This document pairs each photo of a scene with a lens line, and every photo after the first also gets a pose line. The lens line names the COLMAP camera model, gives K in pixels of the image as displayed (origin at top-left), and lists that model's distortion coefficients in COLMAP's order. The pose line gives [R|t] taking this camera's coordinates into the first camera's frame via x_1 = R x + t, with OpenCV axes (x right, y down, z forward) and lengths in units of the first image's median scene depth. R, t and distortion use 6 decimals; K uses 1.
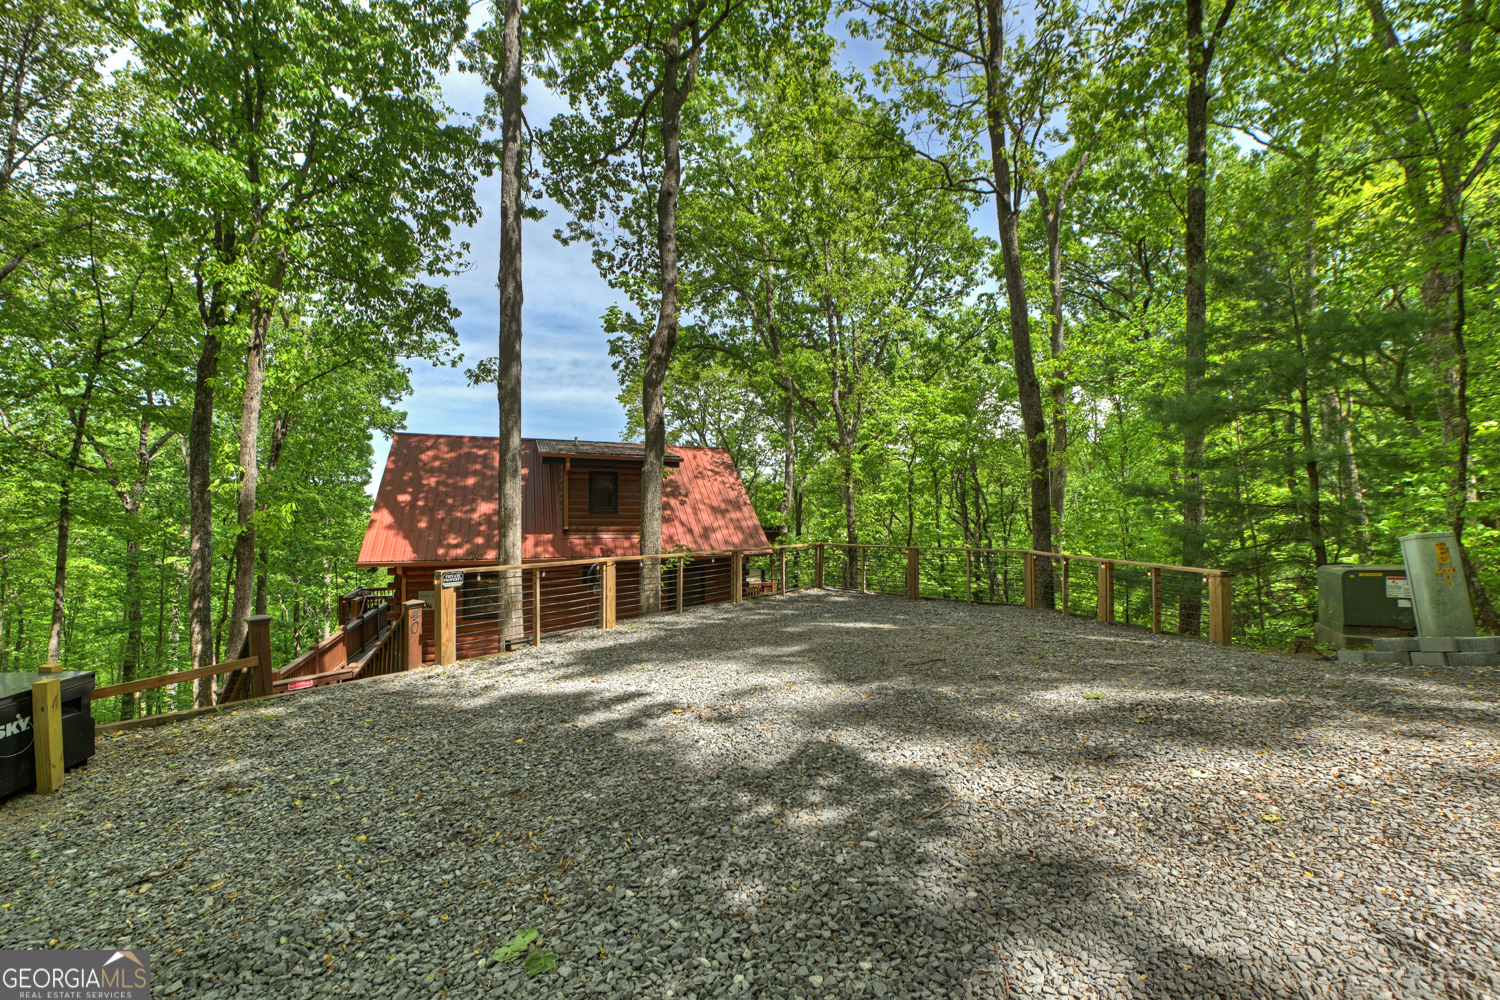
lens RADIAL K [[604.3, 0, 747.7], [0, 604.3, 523.3], [0, 0, 1]] dist [-0.026284, 0.000324]
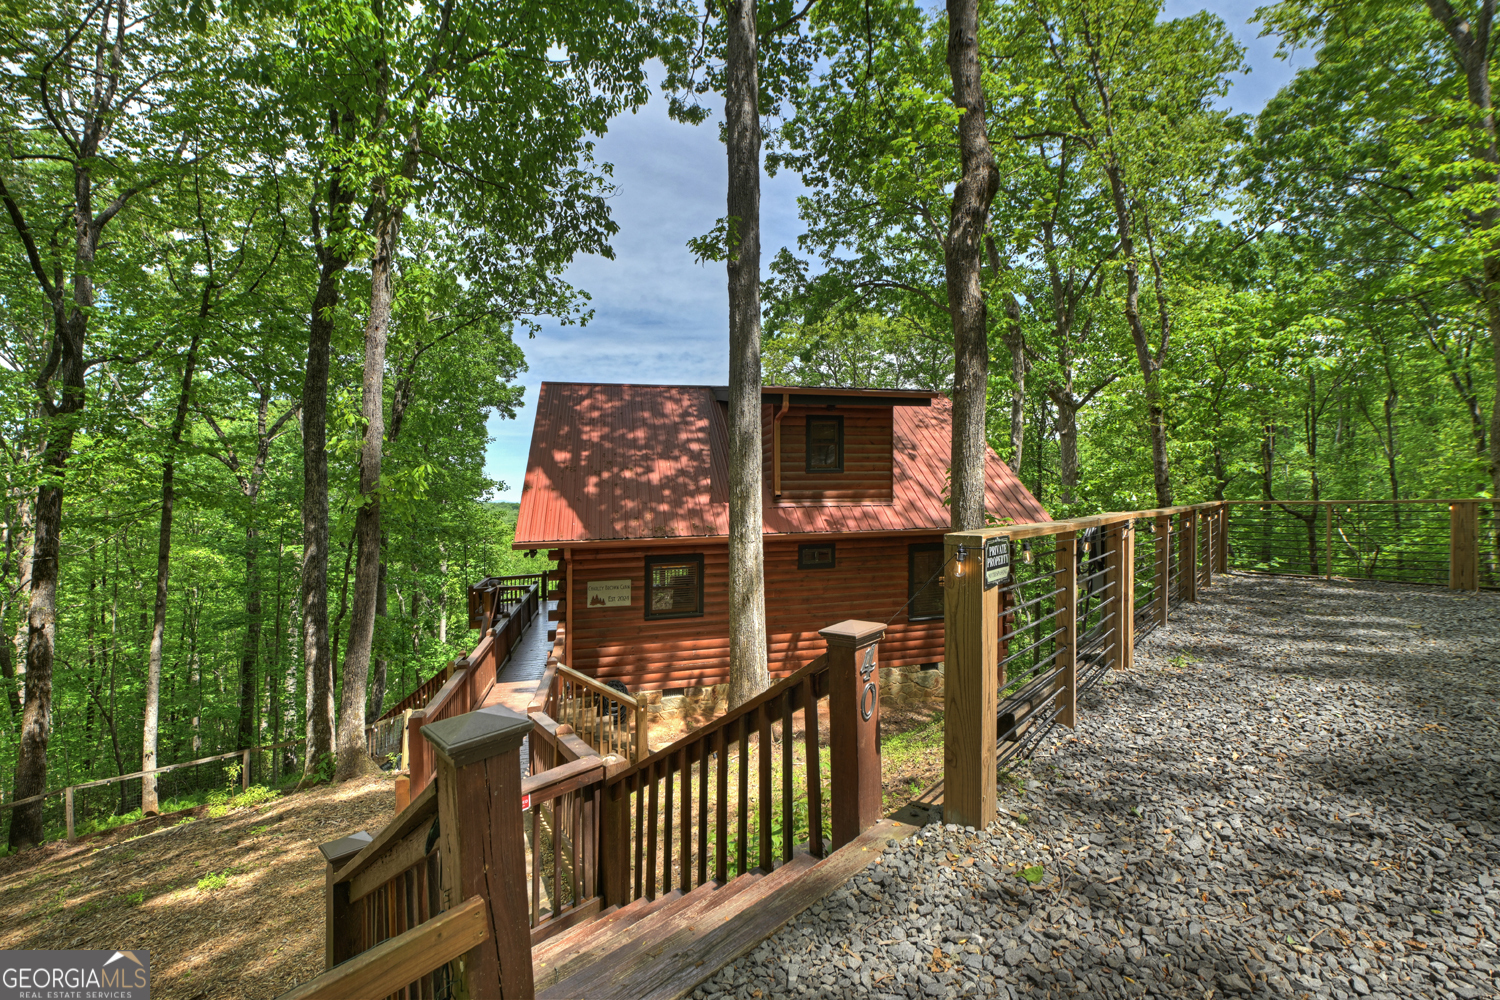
lens RADIAL K [[599.4, 0, 753.5], [0, 599.4, 493.5], [0, 0, 1]] dist [-0.023804, 0.000105]
pose [[0.992989, -0.022910, -0.115963, -0.193442], [0.019485, 0.999342, -0.030585, 0.025371], [0.116587, 0.028111, 0.992783, 0.216998]]
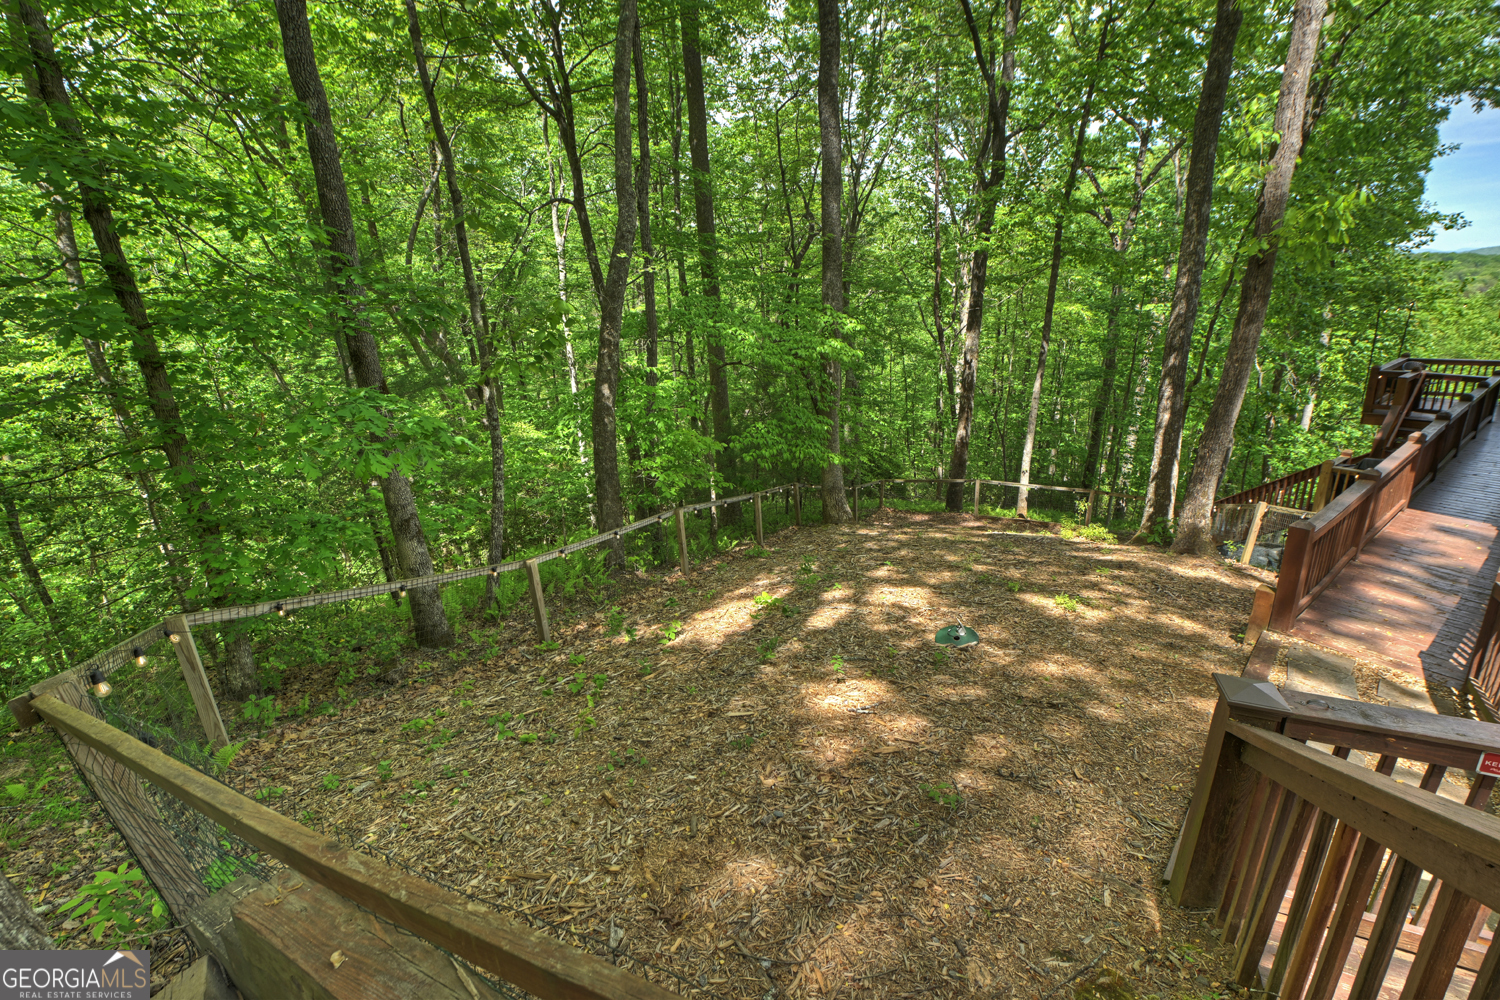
lens RADIAL K [[612.9, 0, 750.9], [0, 612.9, 475.5], [0, 0, 1]] dist [-0.029286, 0.000108]
pose [[0.229615, 0.267907, -0.935683, -0.235723], [0.040517, 0.957905, 0.284213, 0.030002], [0.972438, -0.103171, 0.209095, 0.238450]]
